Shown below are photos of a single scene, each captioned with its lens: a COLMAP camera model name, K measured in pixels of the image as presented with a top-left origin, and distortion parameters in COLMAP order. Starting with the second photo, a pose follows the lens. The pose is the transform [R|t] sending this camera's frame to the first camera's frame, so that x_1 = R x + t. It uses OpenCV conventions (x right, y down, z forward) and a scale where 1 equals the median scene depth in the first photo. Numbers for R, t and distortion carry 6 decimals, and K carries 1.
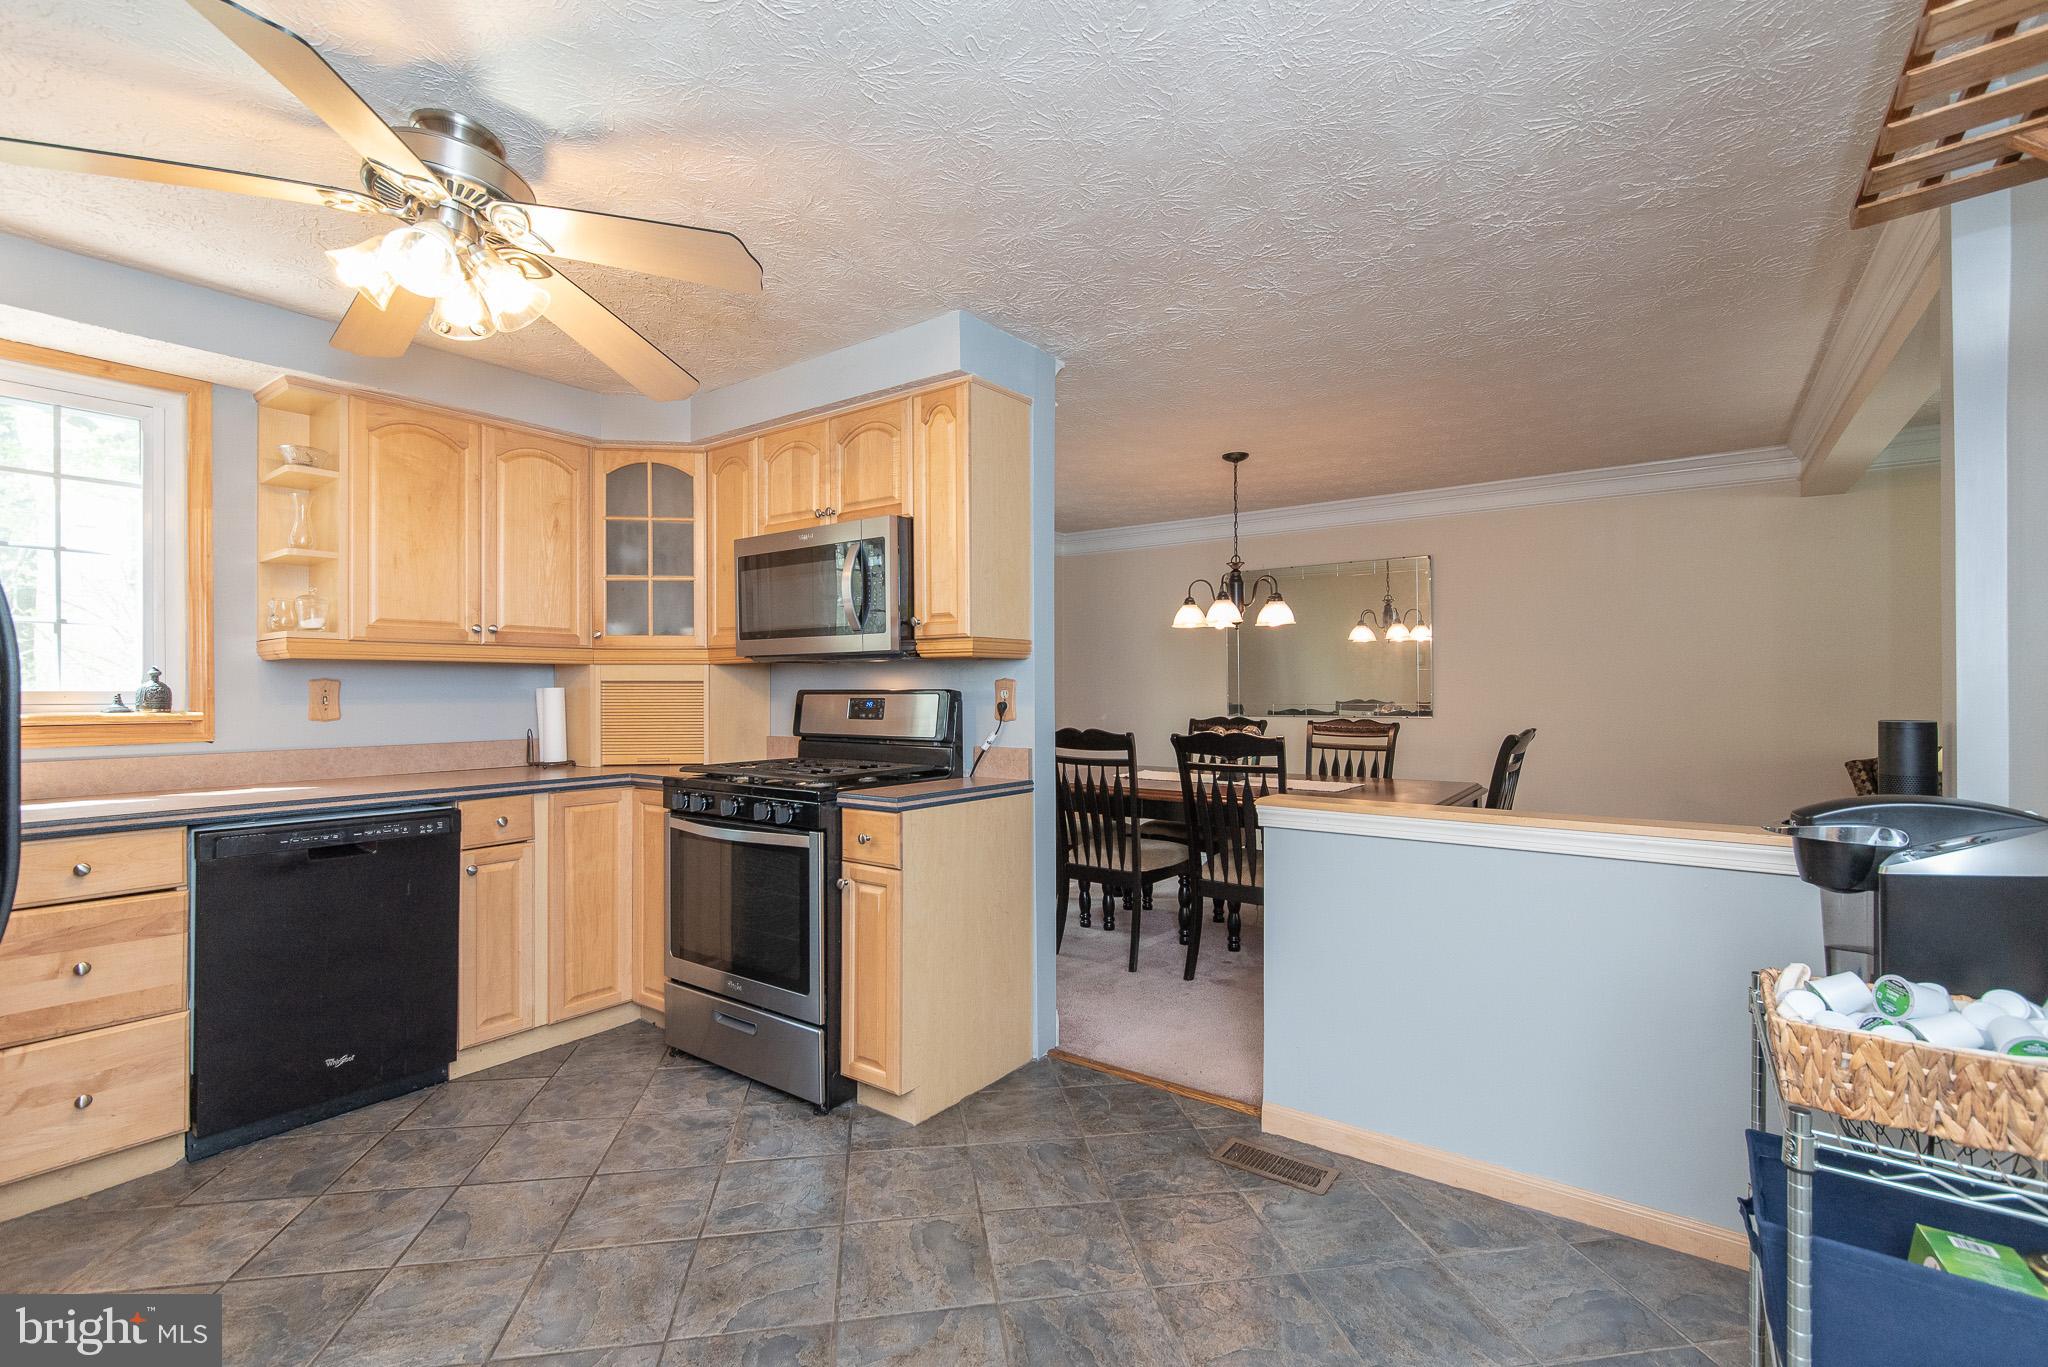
lens RADIAL K [[892.2, 0, 1019.4], [0, 892.2, 680.7], [0, 0, 1]] dist [0.000130, 0.000042]
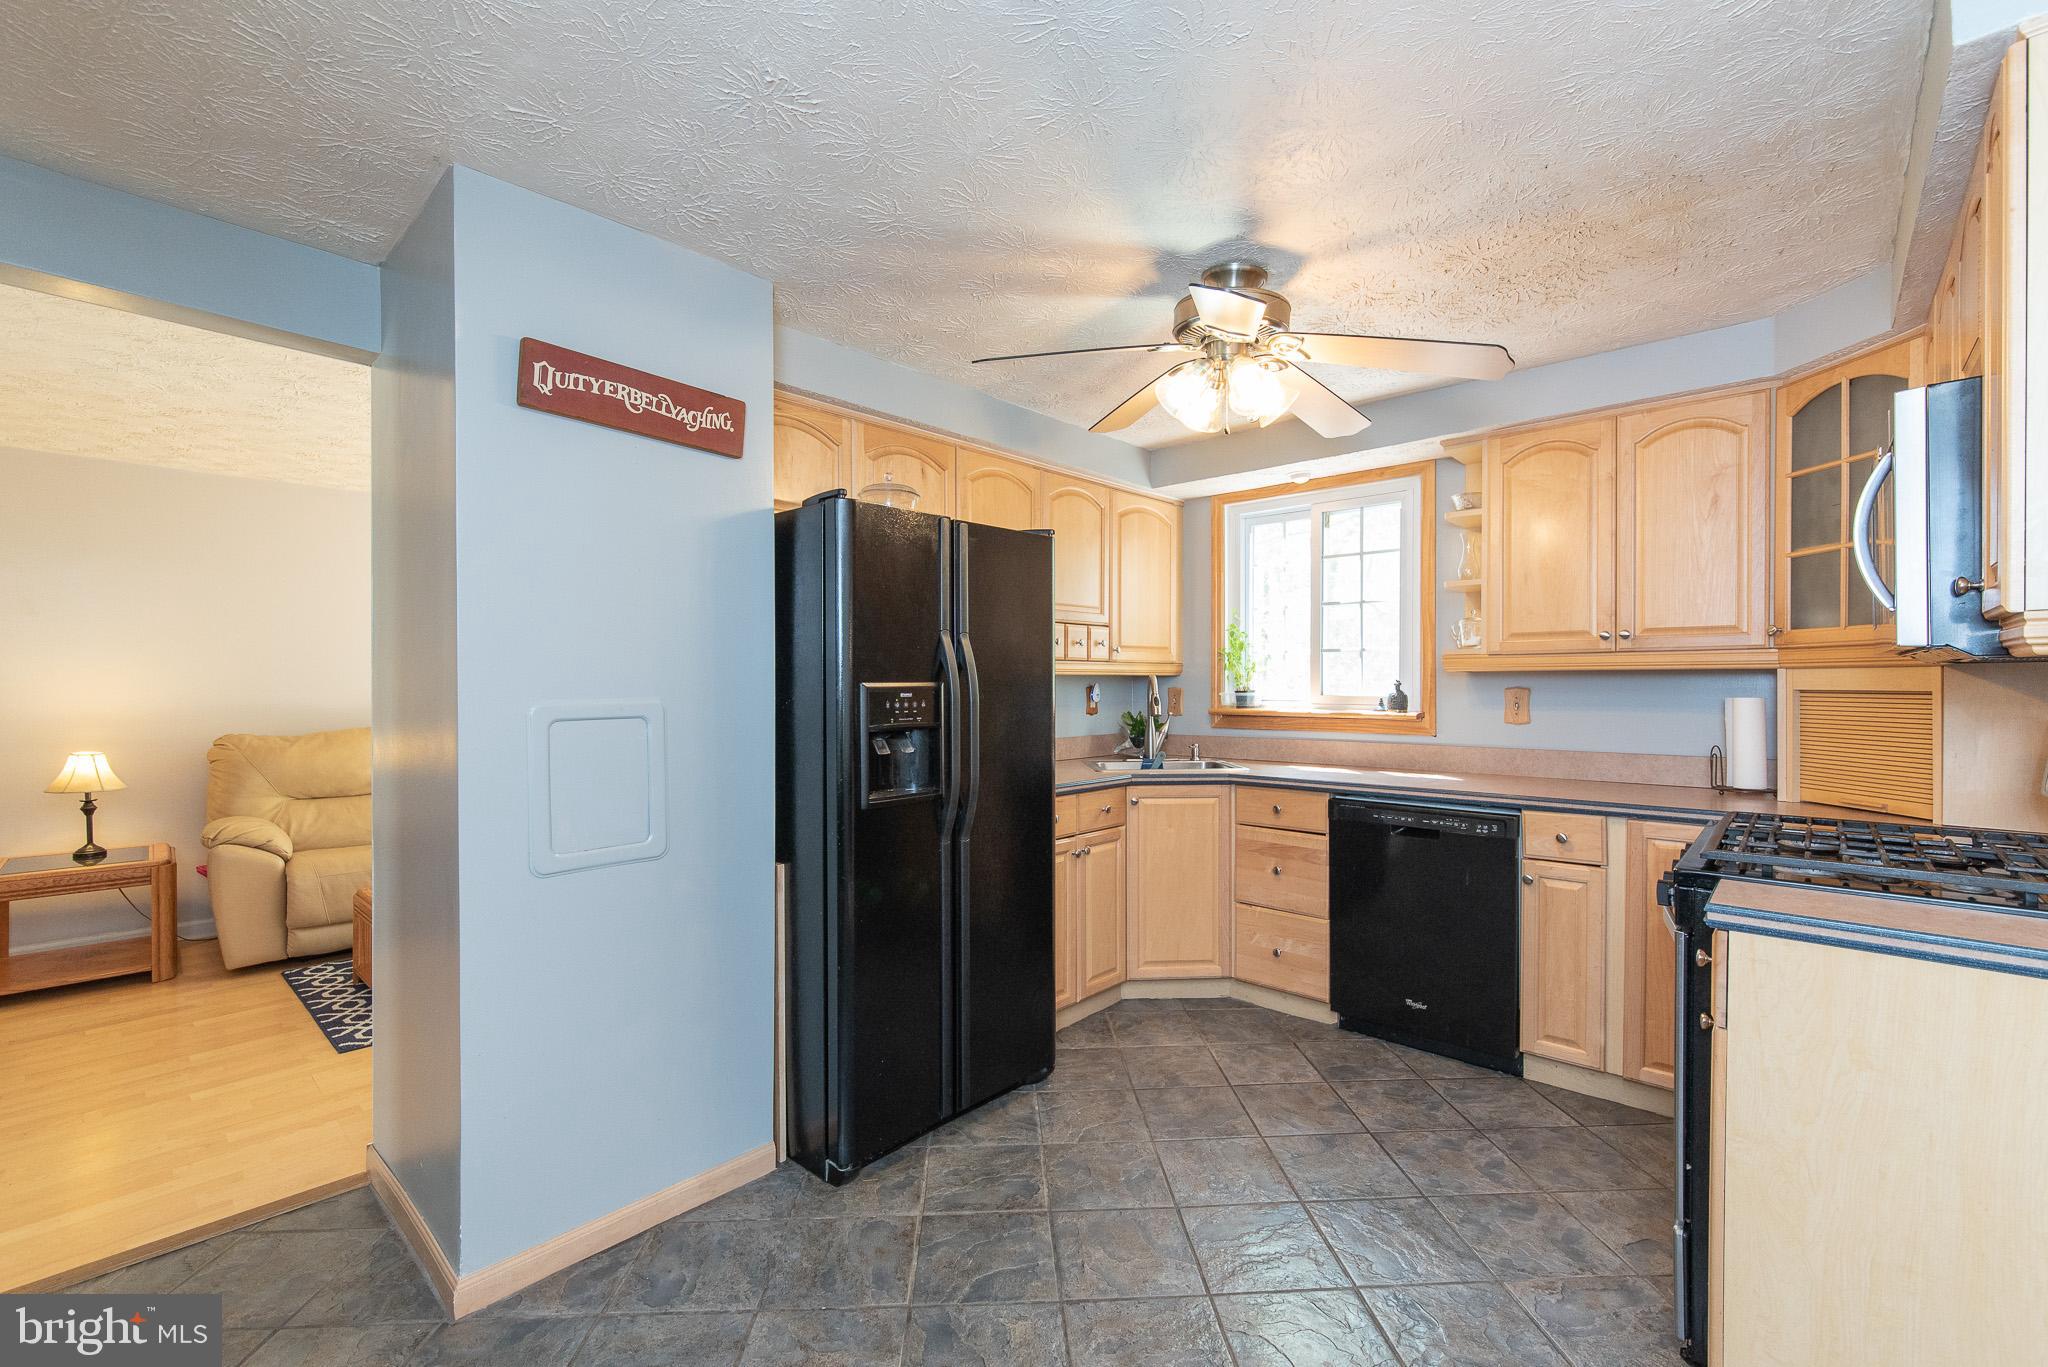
lens RADIAL K [[879.0, 0, 1019.6], [0, 879.0, 686.3], [0, 0, 1]] dist [0.000676, -0.000094]
pose [[-0.098430, 0.009363, -0.995100, 0.440558], [0.013212, 0.999880, 0.008101, -0.022774], [0.995056, -0.012350, -0.098542, 0.538487]]
